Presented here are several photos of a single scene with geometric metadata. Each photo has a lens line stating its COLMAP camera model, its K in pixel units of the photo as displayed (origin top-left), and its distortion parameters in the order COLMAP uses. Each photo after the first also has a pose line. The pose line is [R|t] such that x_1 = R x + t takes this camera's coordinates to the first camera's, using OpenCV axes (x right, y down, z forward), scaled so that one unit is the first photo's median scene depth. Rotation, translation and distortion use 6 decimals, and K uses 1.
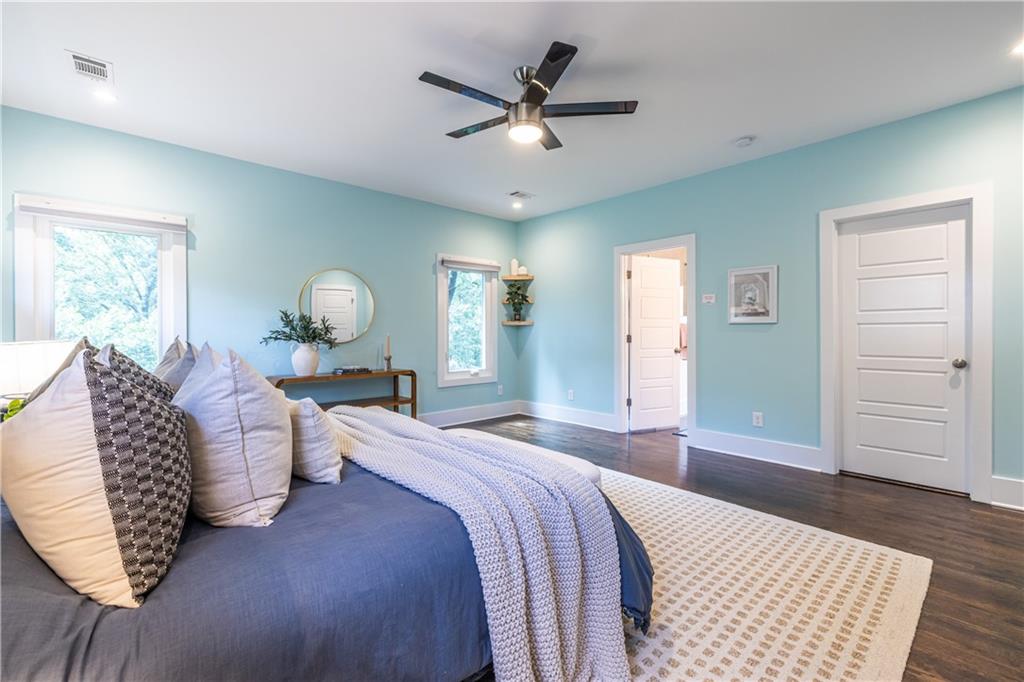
lens RADIAL K [[431.4, 0, 516.9], [0, 431.4, 336.4], [0, 0, 1]] dist [0.003511, -0.000229]
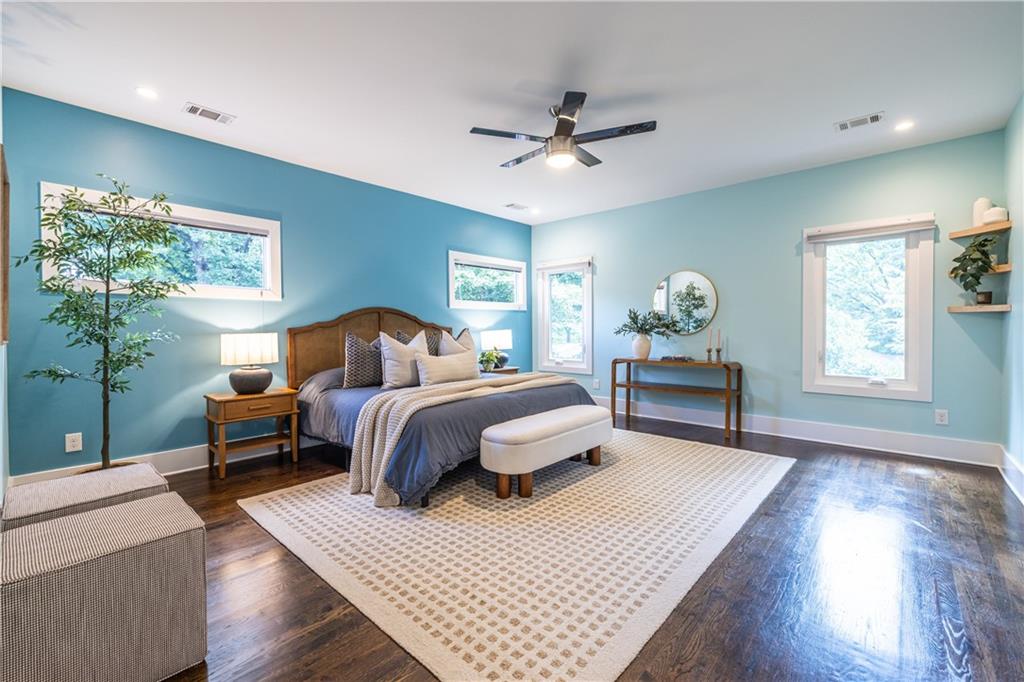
lens RADIAL K [[431.4, 0, 516.7], [0, 431.4, 336.2], [0, 0, 1]] dist [0.003511, -0.000229]
pose [[0.111335, 0.023890, -0.993496, 1.419872], [-0.002984, 0.999715, 0.023705, -0.013877], [0.993778, 0.000325, 0.111374, 0.879336]]
